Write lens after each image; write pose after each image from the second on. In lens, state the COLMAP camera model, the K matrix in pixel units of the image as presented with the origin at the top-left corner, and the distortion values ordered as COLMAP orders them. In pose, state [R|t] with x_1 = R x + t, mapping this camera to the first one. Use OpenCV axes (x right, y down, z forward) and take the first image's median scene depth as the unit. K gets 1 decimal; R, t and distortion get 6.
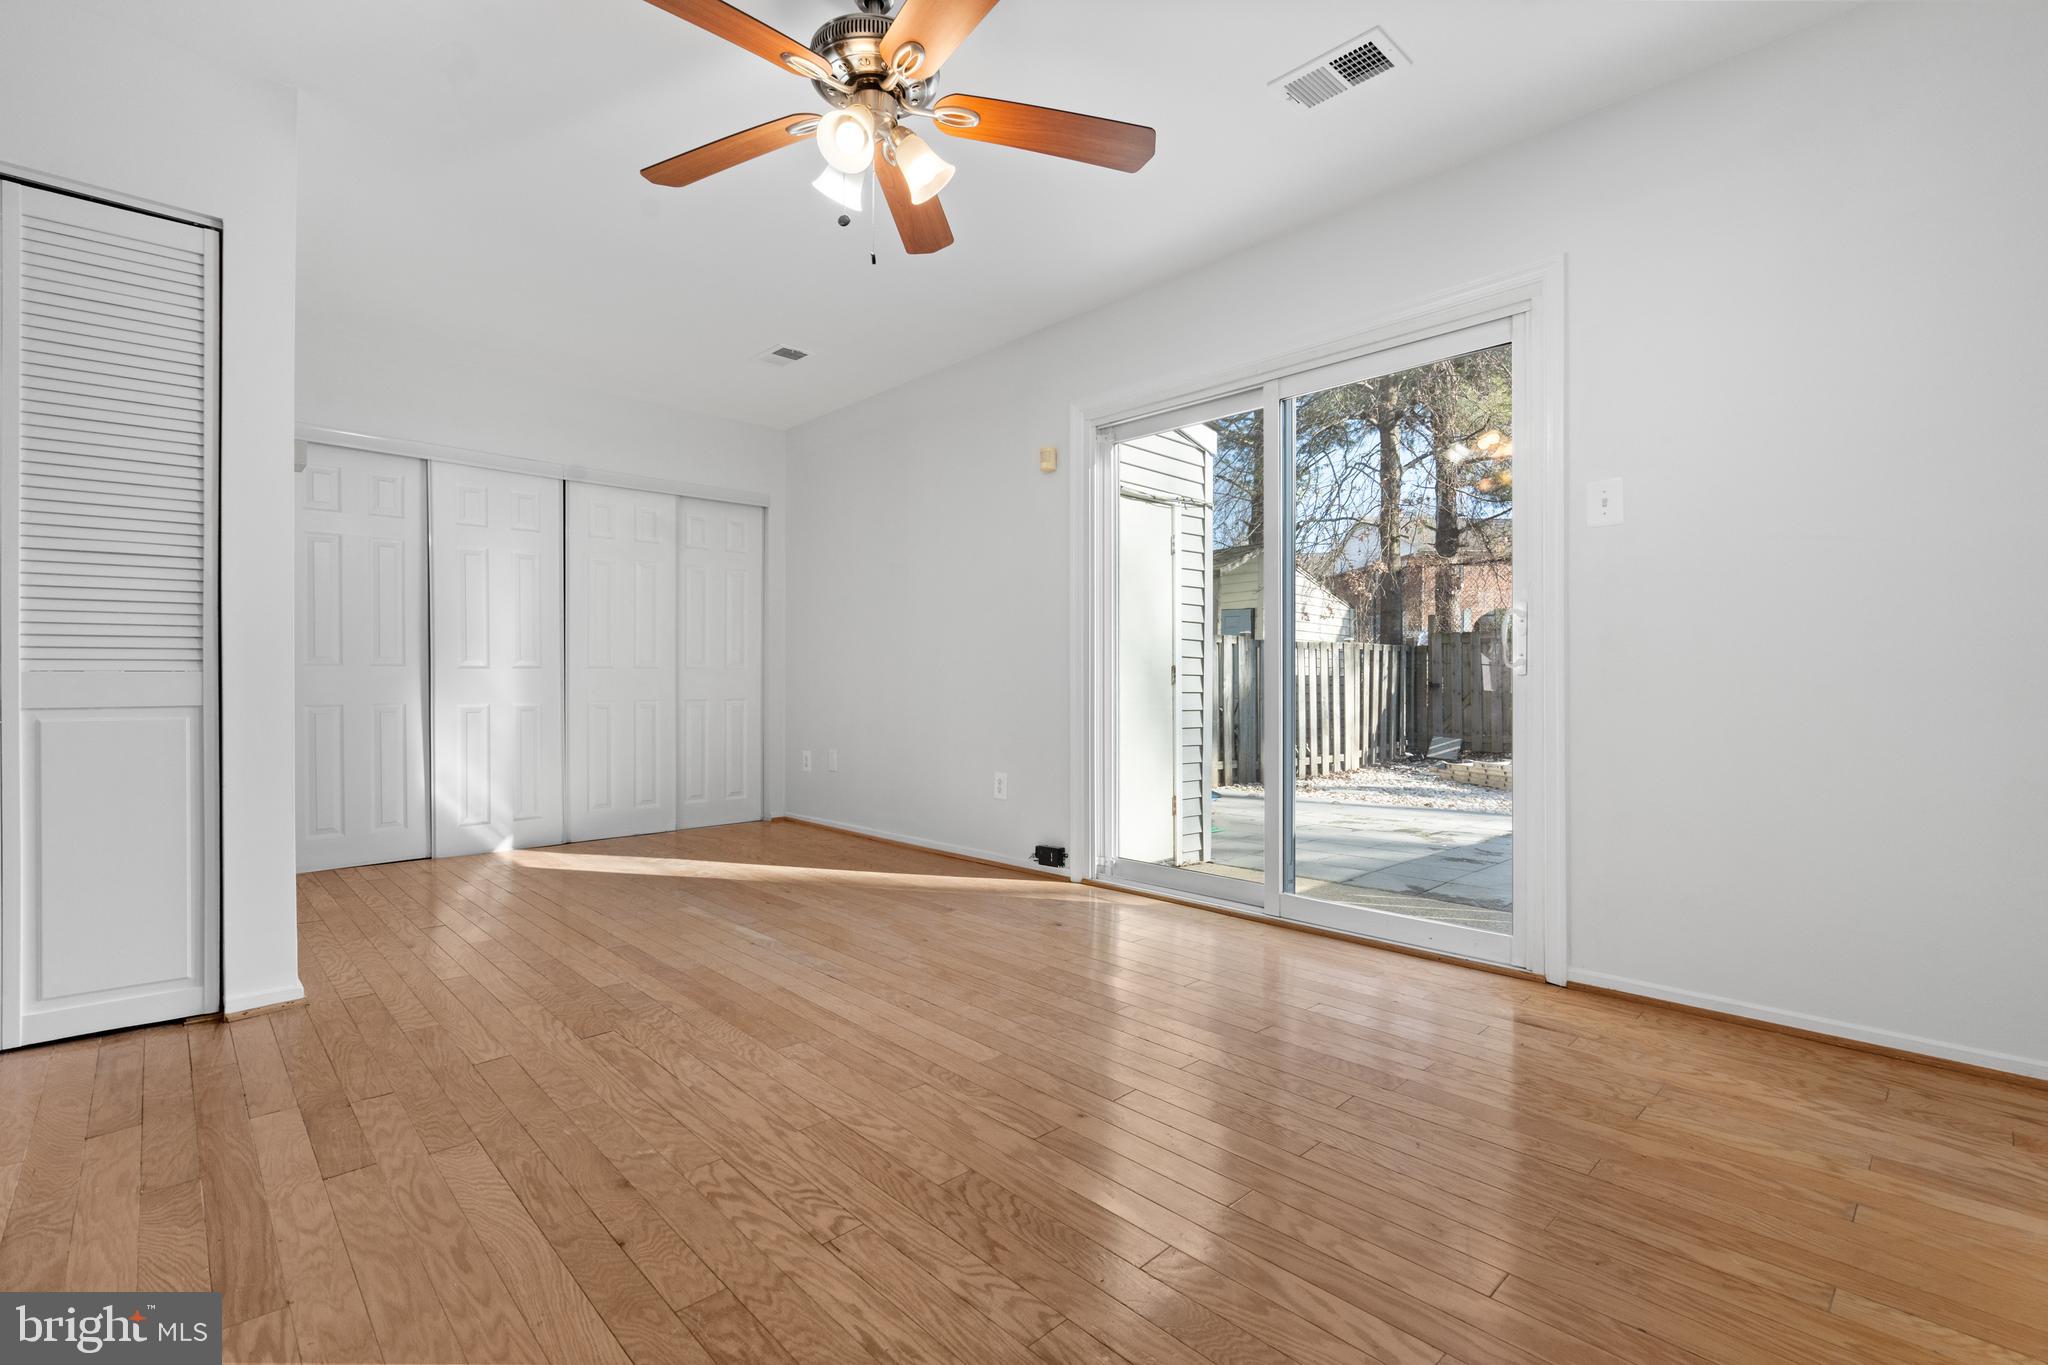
lens RADIAL K [[929.9, 0, 1024.0], [0, 929.9, 682.5], [0, 0, 1]] dist [-0.002865, 0.000787]
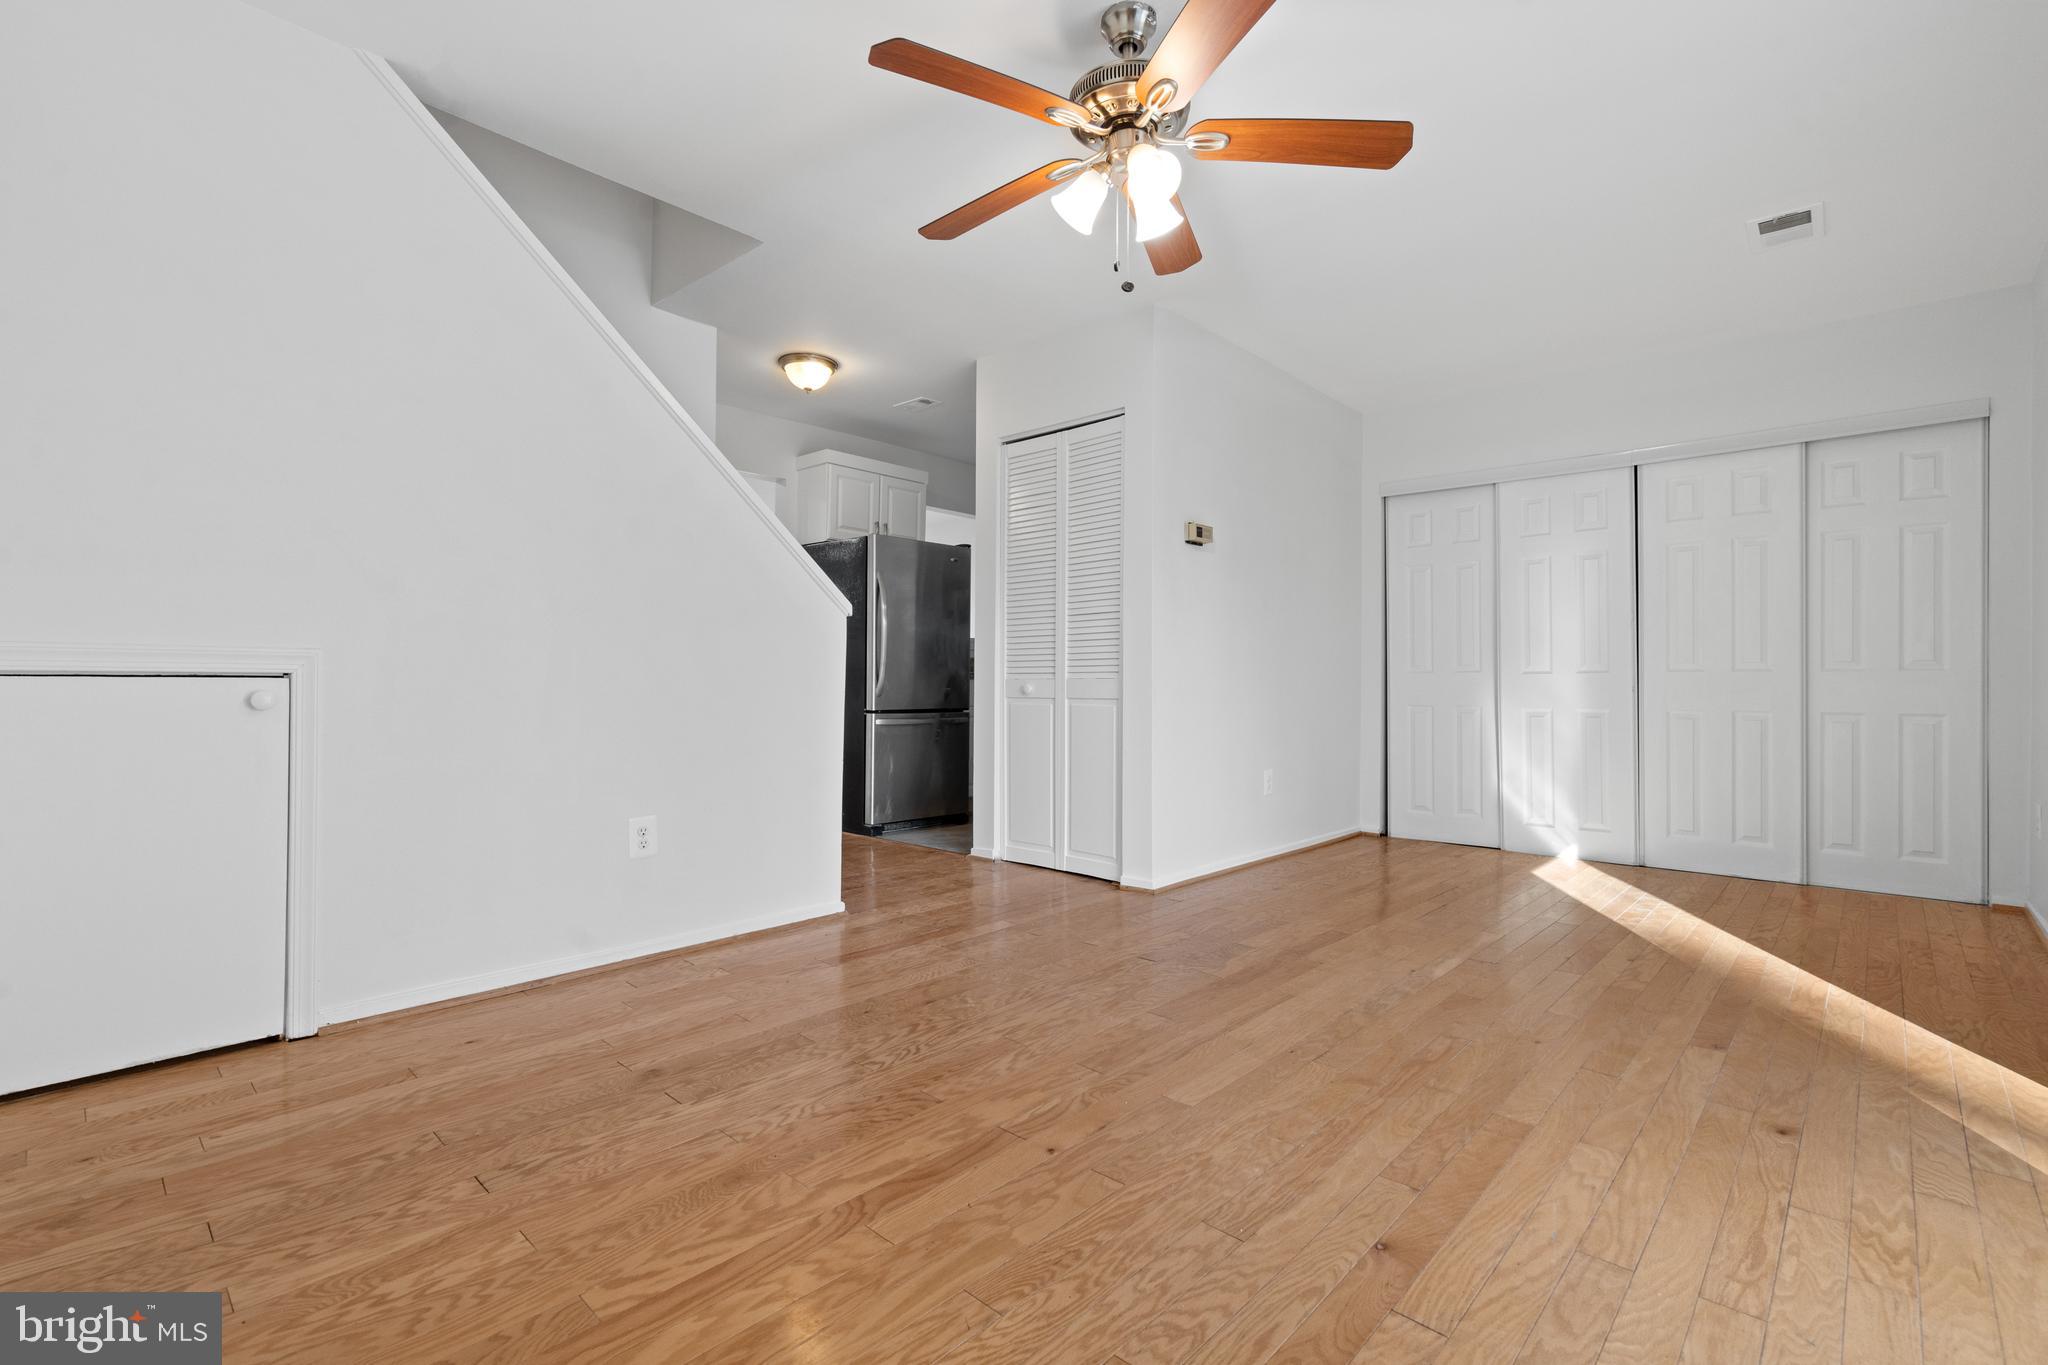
lens RADIAL K [[929.9, 0, 1024.0], [0, 929.9, 682.5], [0, 0, 1]] dist [-0.002865, 0.000787]
pose [[0.047187, -0.001370, -0.998885, 0.841957], [-0.005476, 0.999984, -0.001630, -0.002232], [0.998871, 0.005546, 0.047179, 0.783834]]
